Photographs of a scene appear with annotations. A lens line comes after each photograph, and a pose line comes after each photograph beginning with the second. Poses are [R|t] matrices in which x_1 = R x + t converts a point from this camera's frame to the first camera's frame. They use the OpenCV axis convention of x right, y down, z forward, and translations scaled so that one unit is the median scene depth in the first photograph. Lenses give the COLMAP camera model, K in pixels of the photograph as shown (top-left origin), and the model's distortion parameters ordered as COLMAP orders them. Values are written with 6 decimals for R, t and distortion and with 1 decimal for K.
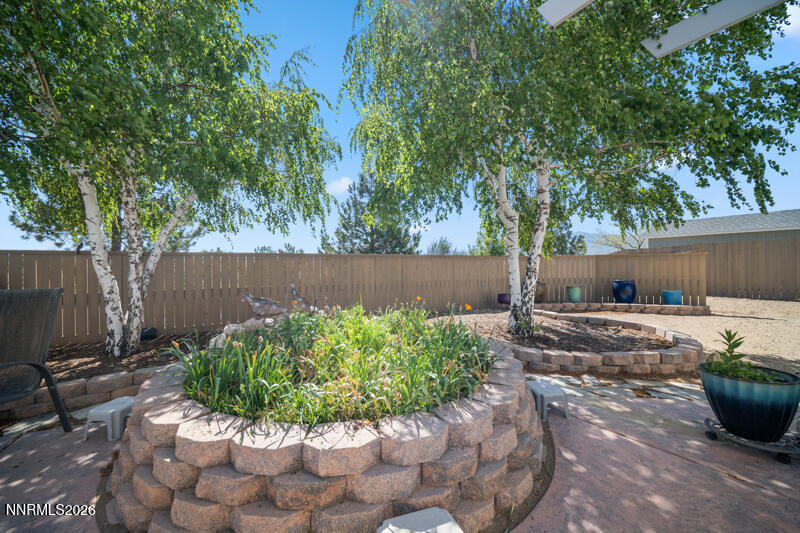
lens RADIAL K [[315.9, 0, 398.0], [0, 315.9, 269.9], [0, 0, 1]] dist [-0.013334, -0.000256]
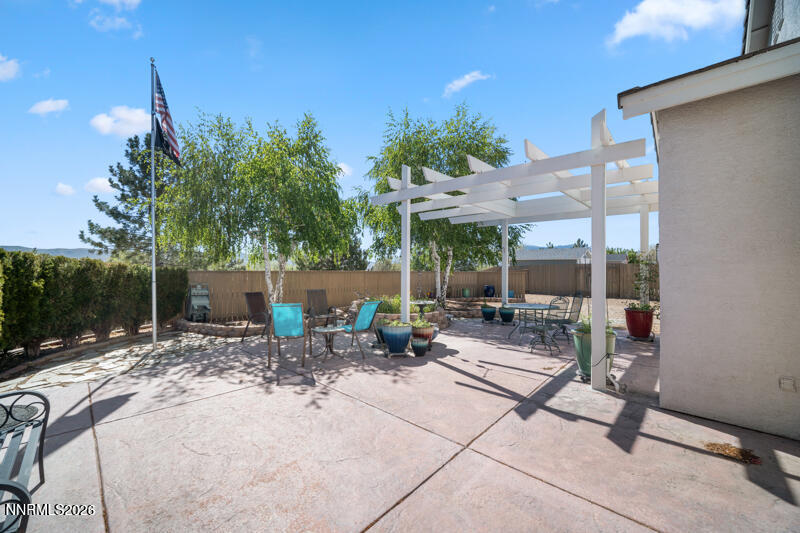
lens RADIAL K [[315.9, 0, 399.6], [0, 315.9, 268.7], [0, 0, 1]] dist [-0.013334, -0.000256]
pose [[0.965156, 0.018254, 0.261037, -0.340858], [-0.015396, 0.999797, -0.012990, -0.039647], [-0.261221, 0.008518, 0.965241, -0.776978]]
